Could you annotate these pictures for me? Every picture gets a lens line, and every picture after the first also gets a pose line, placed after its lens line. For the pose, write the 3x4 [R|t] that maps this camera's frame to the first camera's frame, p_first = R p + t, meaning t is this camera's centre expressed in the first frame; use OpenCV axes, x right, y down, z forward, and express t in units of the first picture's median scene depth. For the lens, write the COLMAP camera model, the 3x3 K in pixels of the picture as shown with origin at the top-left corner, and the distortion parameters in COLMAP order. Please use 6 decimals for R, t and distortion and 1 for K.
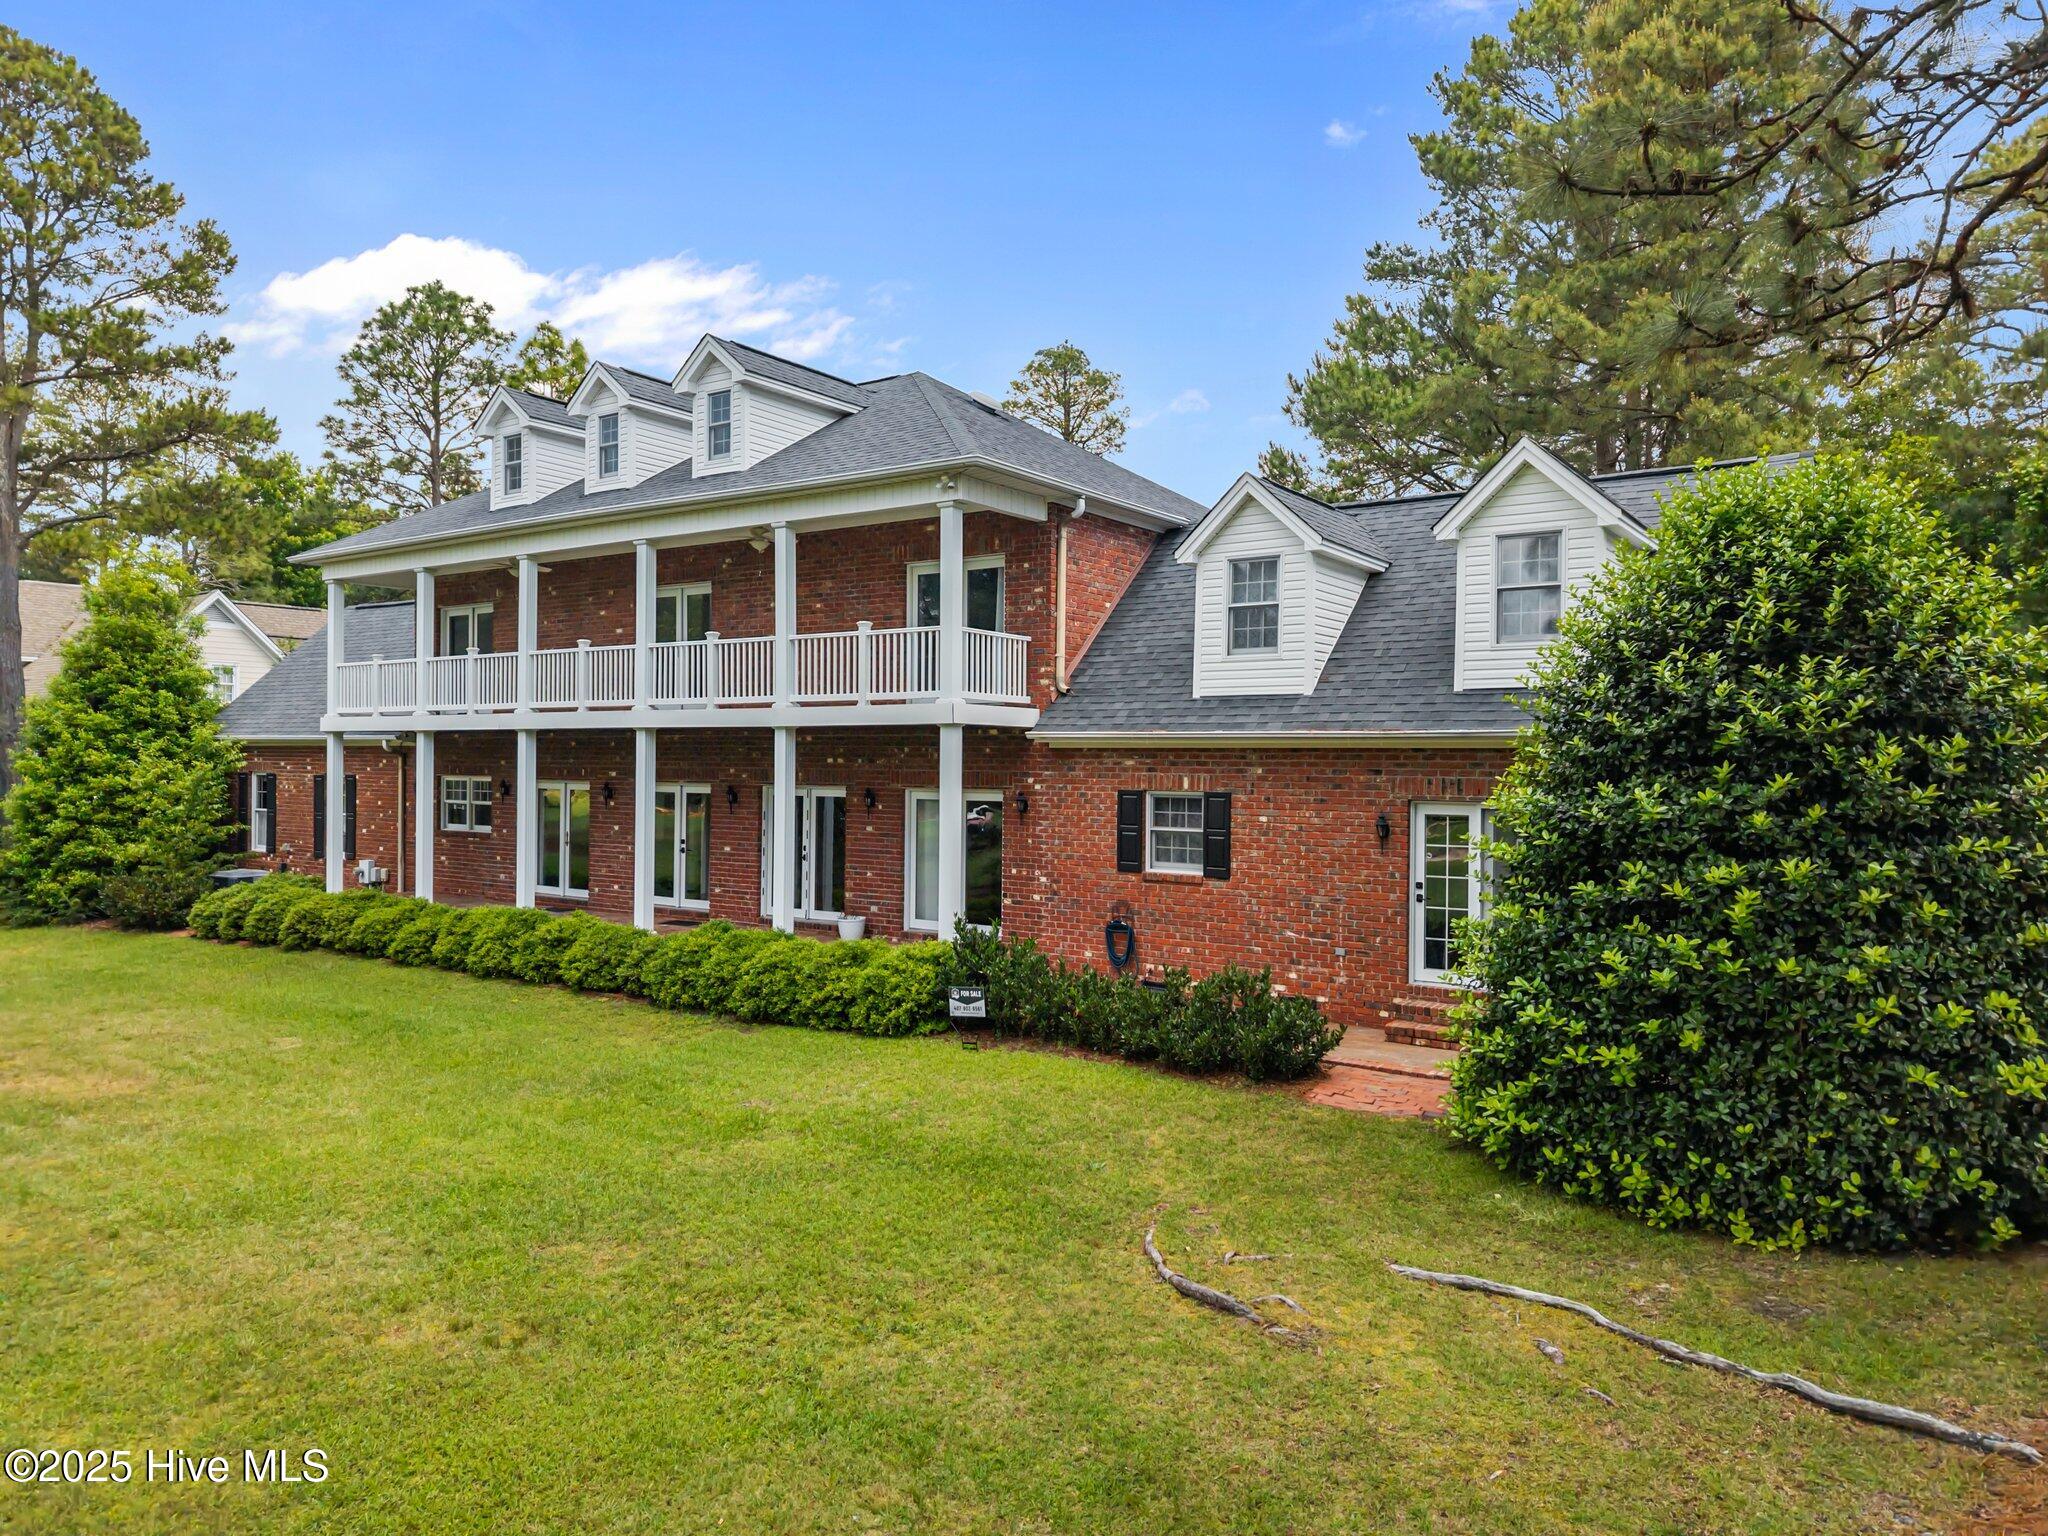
lens RADIAL K [[1401.3, 0, 1024.0], [0, 1401.3, 768.0], [0, 0, 1]] dist [0.024091, -0.003000]
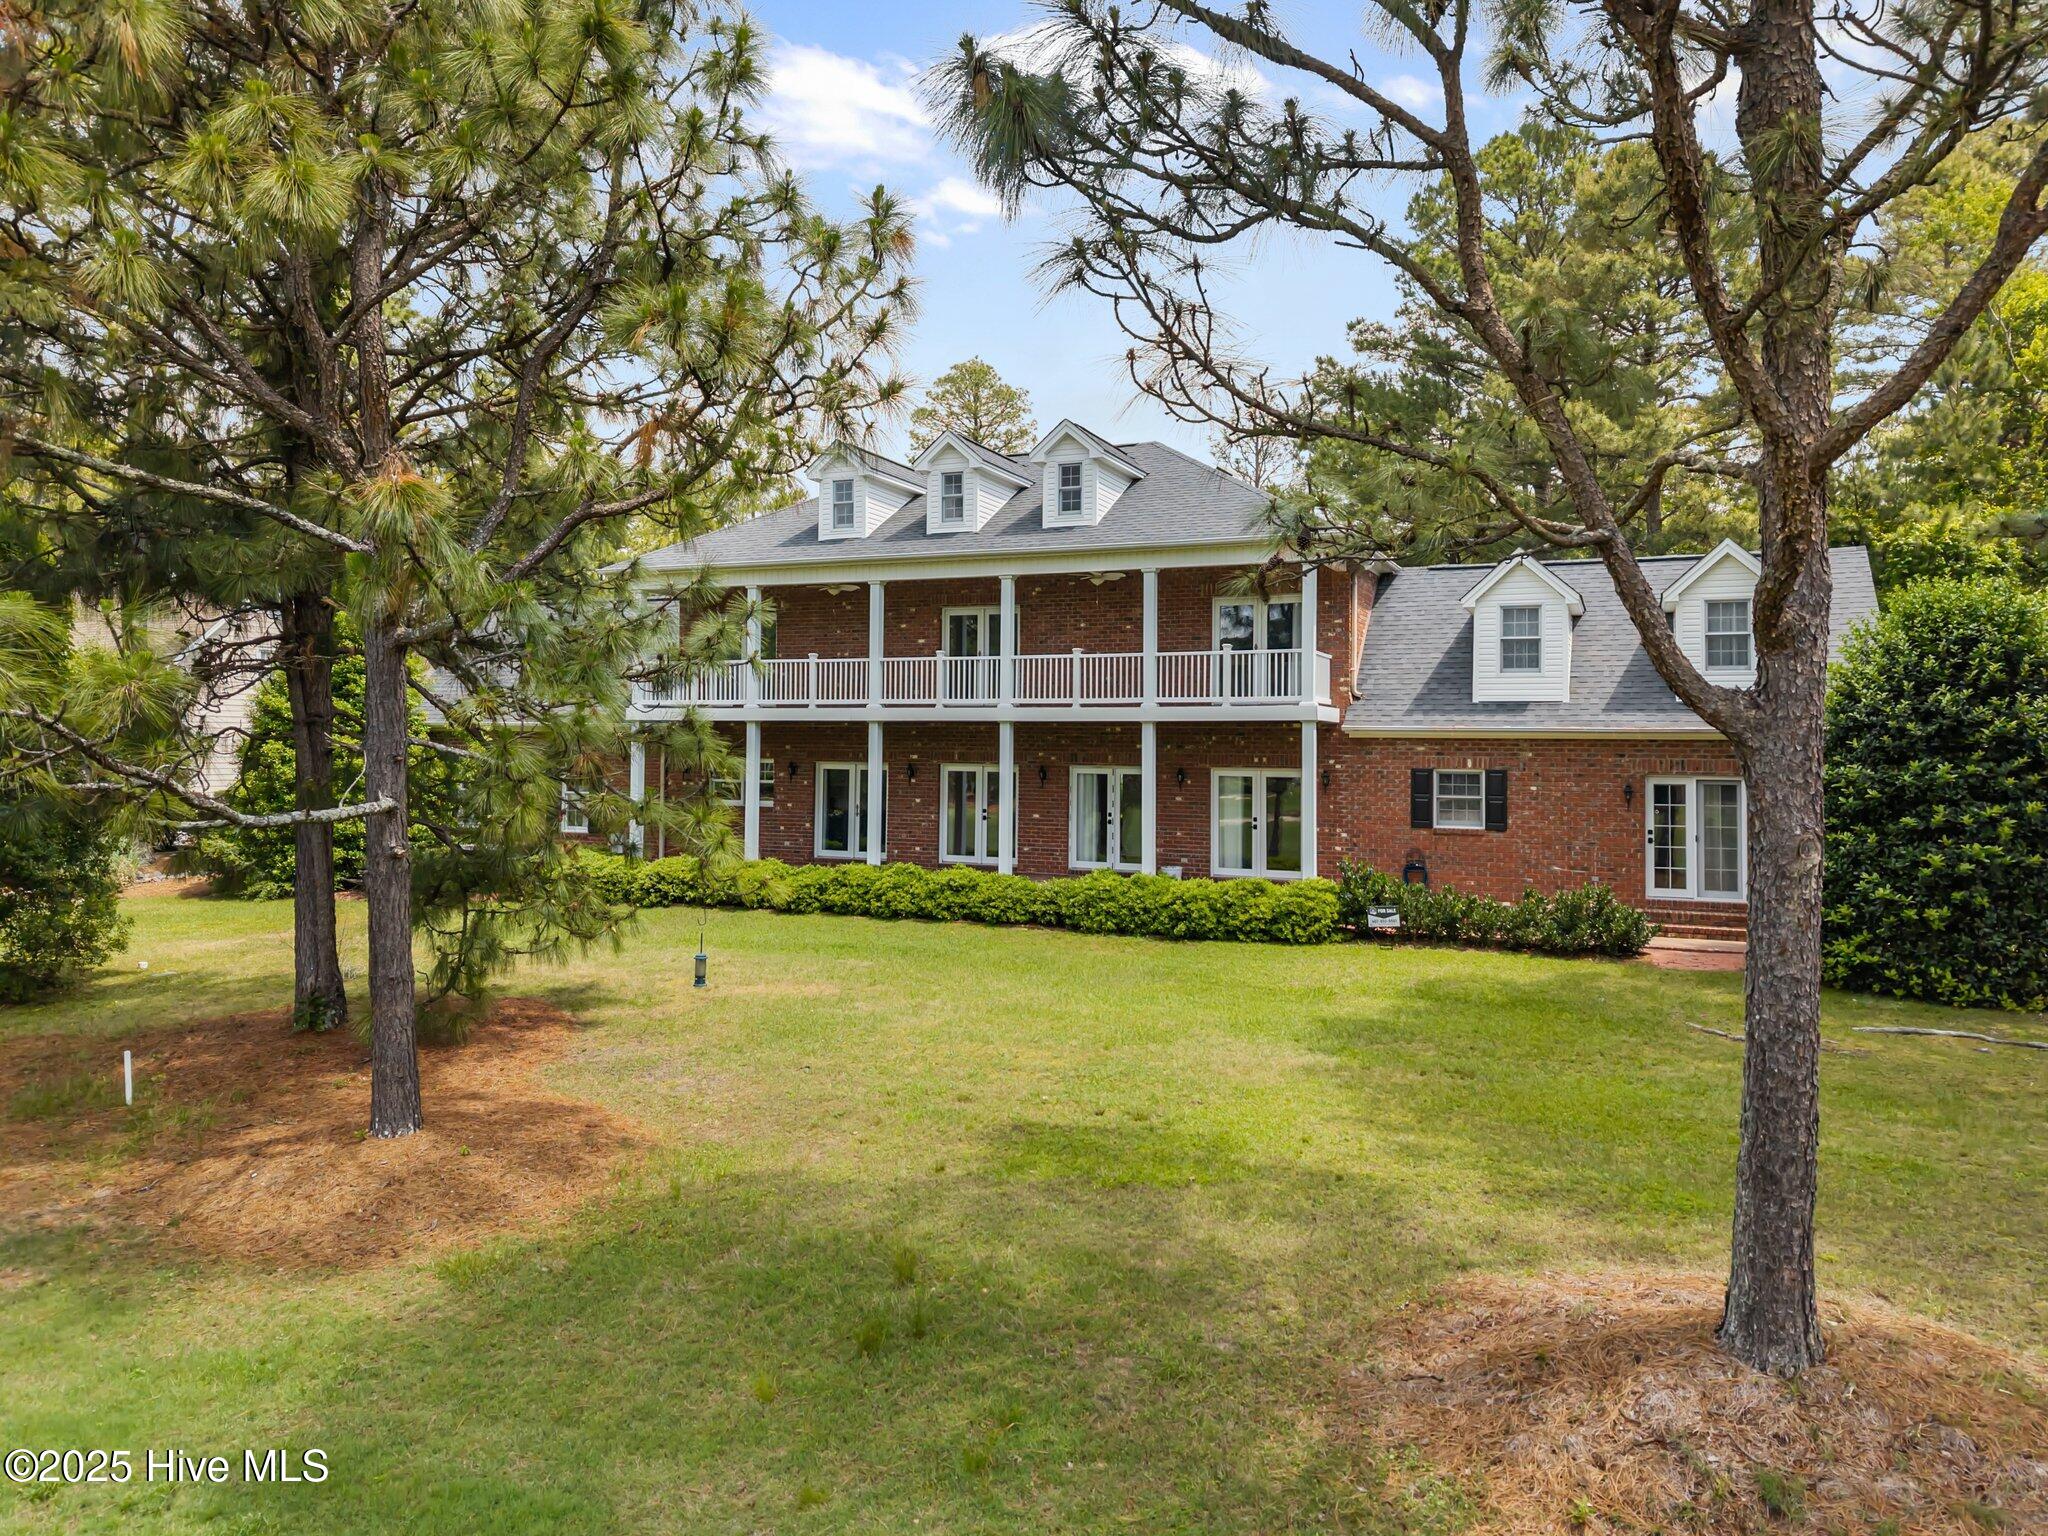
lens RADIAL K [[1430.4, 0, 1024.4], [0, 1430.4, 684.6], [0, 0, 1]] dist [-0.001085, -0.002622]
pose [[0.981583, 0.008667, 0.190841, -0.607771], [0.000055, 0.998957, -0.045655, -0.002518], [-0.191038, 0.044824, 0.980559, -0.330225]]
